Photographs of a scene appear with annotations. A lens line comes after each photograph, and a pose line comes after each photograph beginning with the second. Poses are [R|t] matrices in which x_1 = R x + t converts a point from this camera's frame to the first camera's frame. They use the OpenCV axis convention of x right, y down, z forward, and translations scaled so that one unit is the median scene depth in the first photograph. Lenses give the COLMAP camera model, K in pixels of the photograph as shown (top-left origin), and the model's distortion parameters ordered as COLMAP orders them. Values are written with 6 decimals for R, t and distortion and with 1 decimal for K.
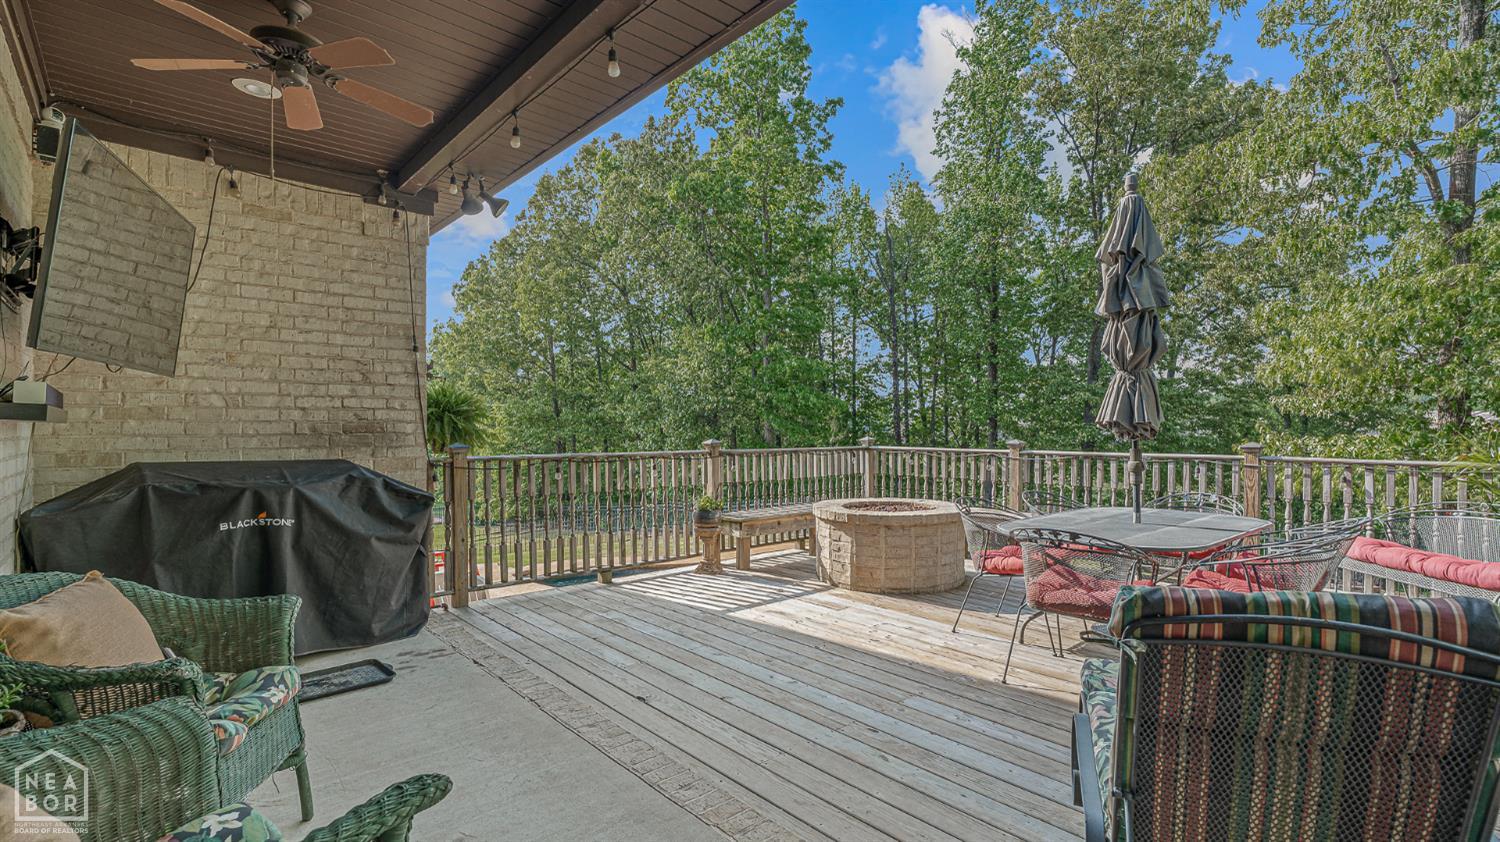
lens RADIAL K [[689.6, 0, 748.2], [0, 689.6, 427.6], [0, 0, 1]] dist [0.014503, -0.000108]
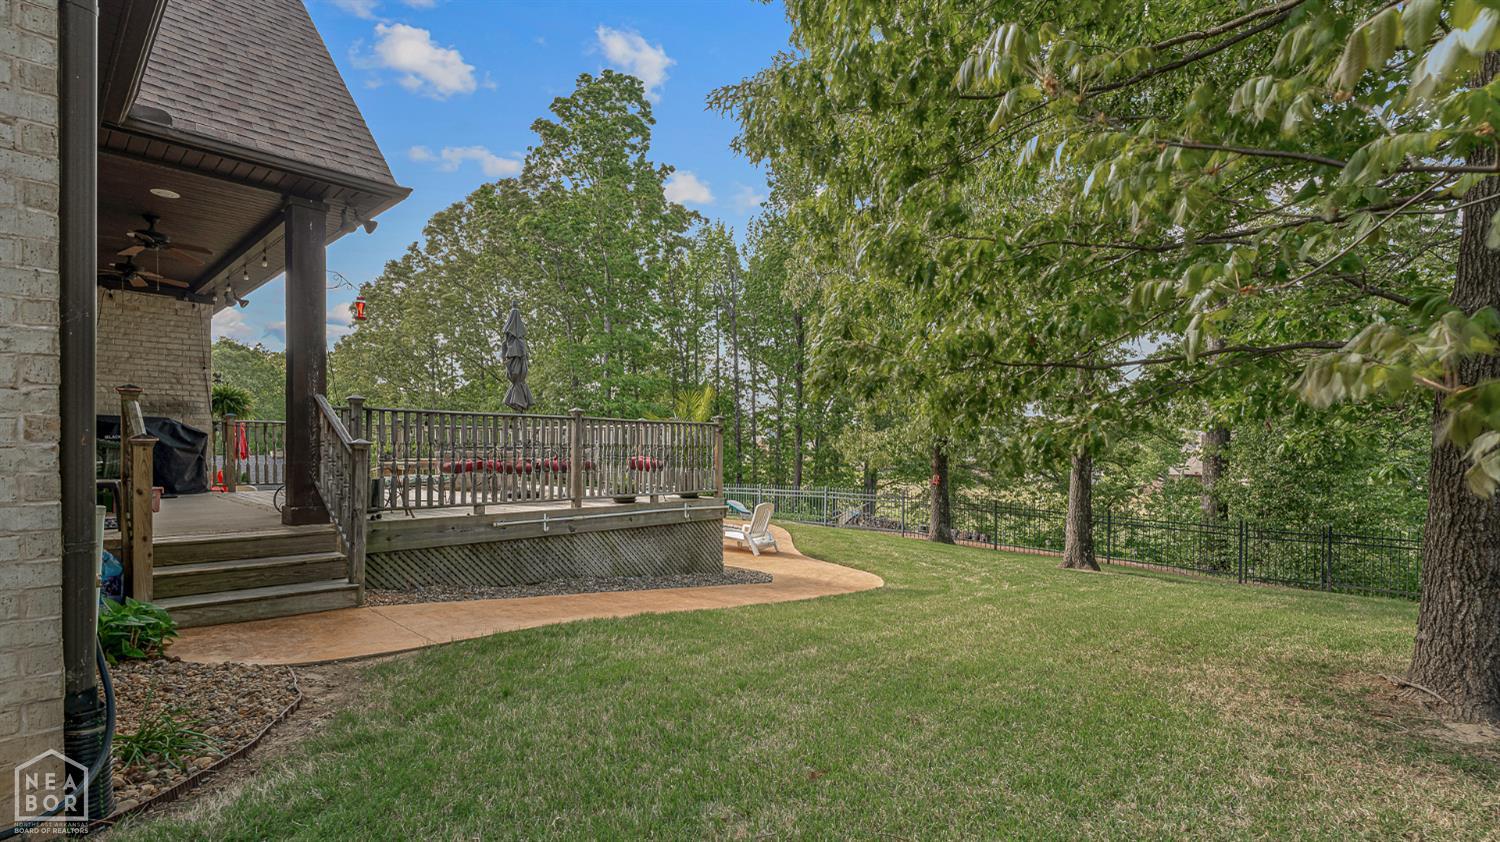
lens RADIAL K [[689.6, 0, 744.6], [0, 689.6, 451.4], [0, 0, 1]] dist [0.014503, -0.000108]
pose [[0.996088, 0.007395, 0.088057, 1.029628], [-0.008857, 0.999829, 0.016226, 0.097548], [-0.087922, -0.016943, 0.995983, -1.338581]]
